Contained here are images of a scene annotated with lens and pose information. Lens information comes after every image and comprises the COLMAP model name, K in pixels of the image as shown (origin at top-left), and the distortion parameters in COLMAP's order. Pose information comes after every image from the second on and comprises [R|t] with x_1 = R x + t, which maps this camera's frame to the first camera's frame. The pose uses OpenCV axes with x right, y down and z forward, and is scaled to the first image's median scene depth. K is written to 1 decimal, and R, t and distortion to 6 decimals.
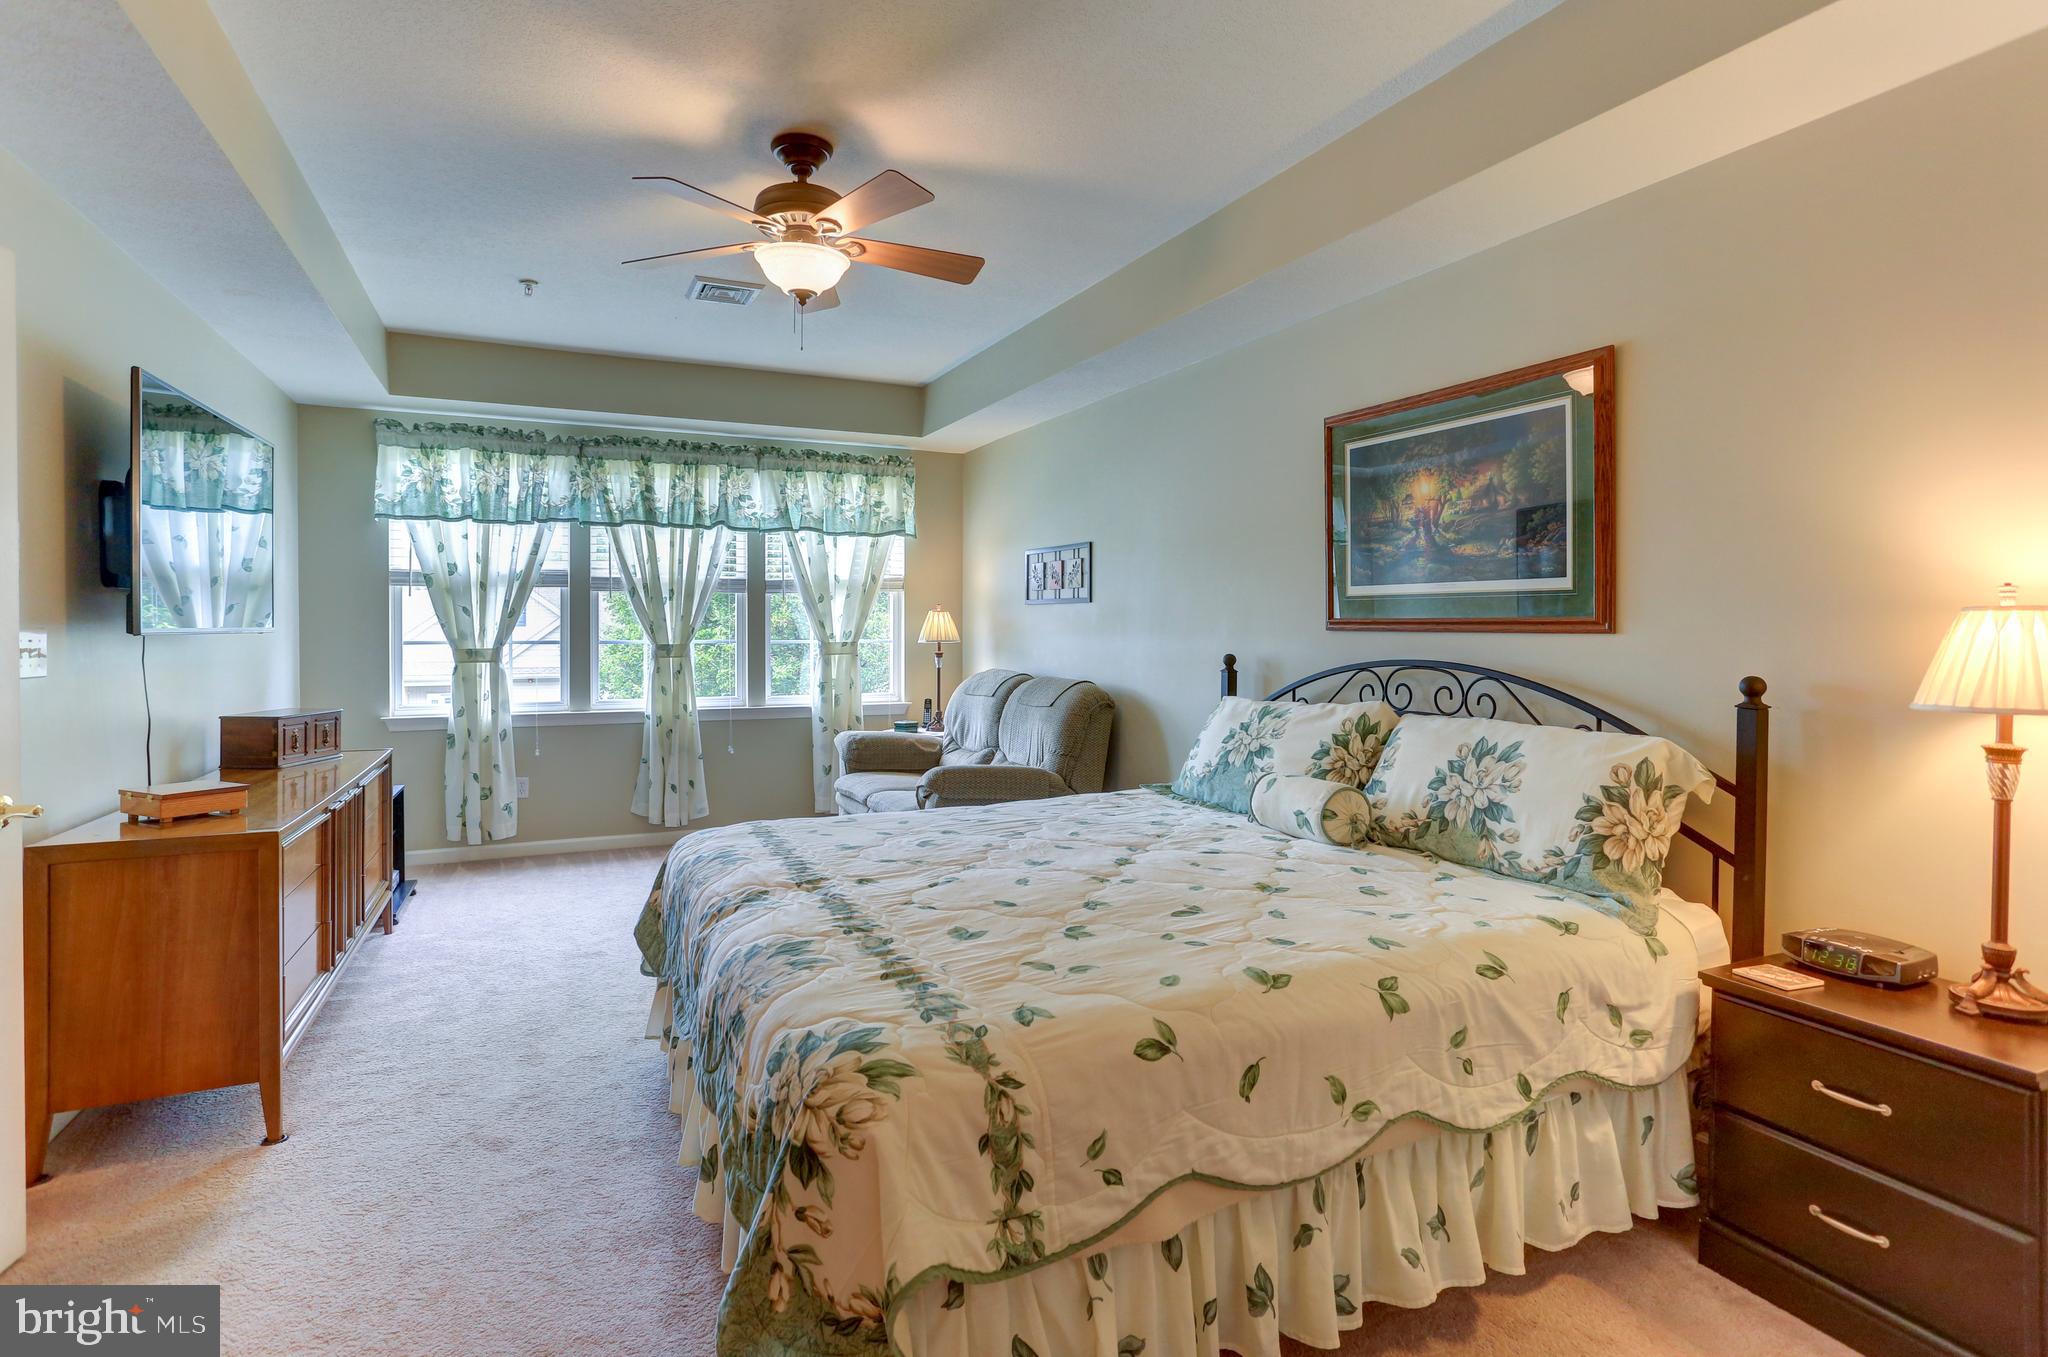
lens RADIAL K [[1020.2, 0, 1030.2], [0, 1020.2, 650.3], [0, 0, 1]] dist [-0.050423, 0.025037]
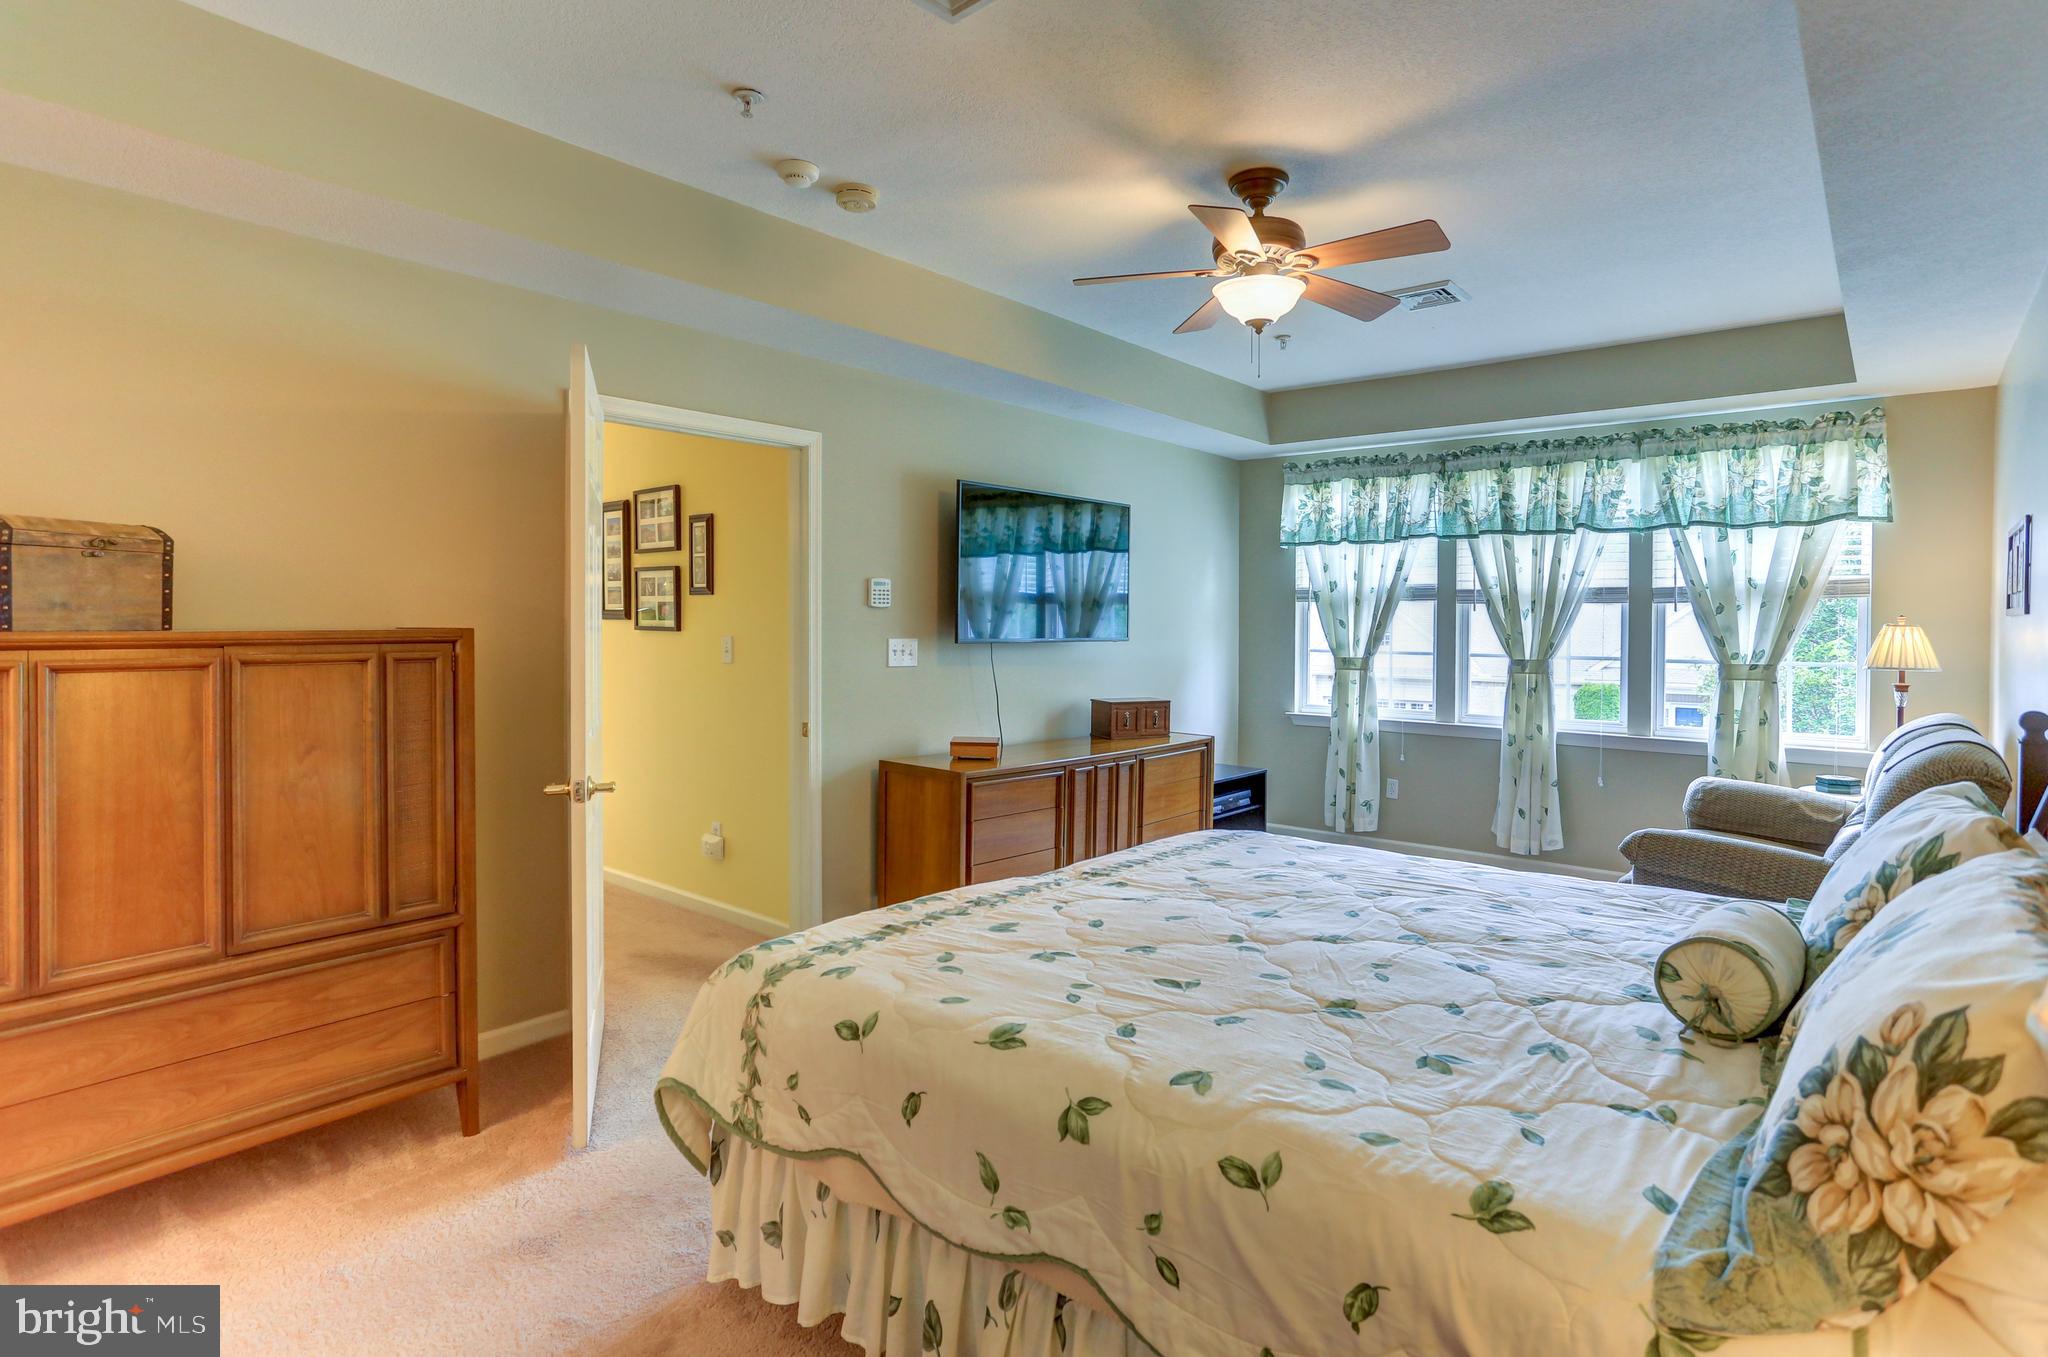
lens RADIAL K [[1051.9, 0, 1022.6], [0, 1051.9, 654.2], [0, 0, 1]] dist [-0.049946, 0.028954]
pose [[0.410626, 0.029201, -0.911336, 0.356173], [-0.030046, 0.999378, 0.018484, -0.015873], [0.911309, 0.019793, 0.411248, 0.193819]]
